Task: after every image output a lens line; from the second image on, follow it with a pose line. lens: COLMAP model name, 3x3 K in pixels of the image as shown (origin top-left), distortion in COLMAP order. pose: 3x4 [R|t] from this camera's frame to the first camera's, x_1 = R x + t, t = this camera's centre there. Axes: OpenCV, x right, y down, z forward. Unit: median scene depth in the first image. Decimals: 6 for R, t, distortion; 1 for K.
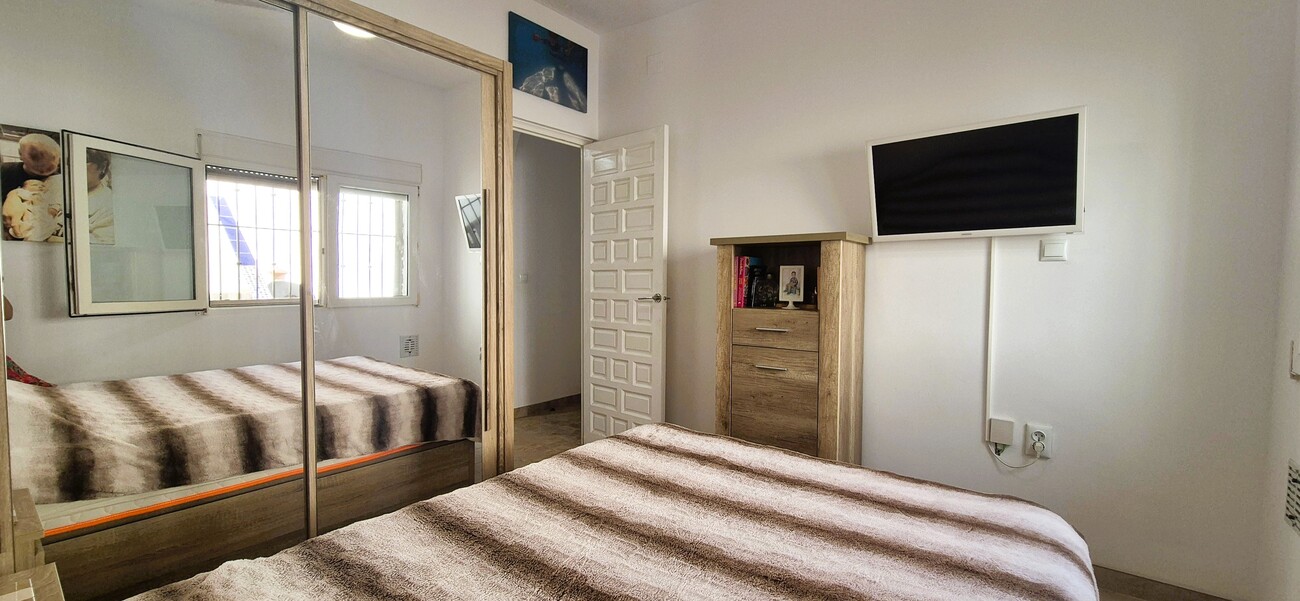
lens RADIAL K [[537.9, 0, 649.6], [0, 537.9, 304.3], [0, 0, 1]] dist [0.000385, 0.000386]
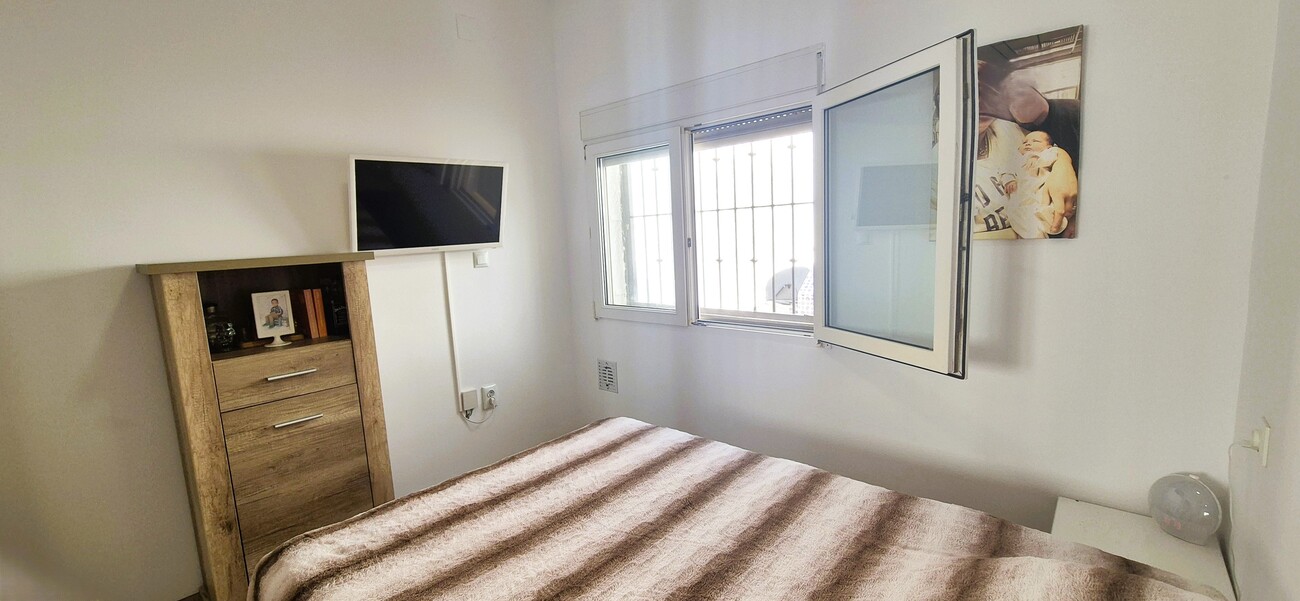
lens RADIAL K [[537.9, 0, 649.6], [0, 537.9, 304.3], [0, 0, 1]] dist [0.000385, 0.000386]
pose [[0.072435, -0.143045, 0.987062, -0.539919], [0.095961, 0.986070, 0.135860, -0.120883], [-0.992746, 0.084879, 0.085153, 0.418476]]
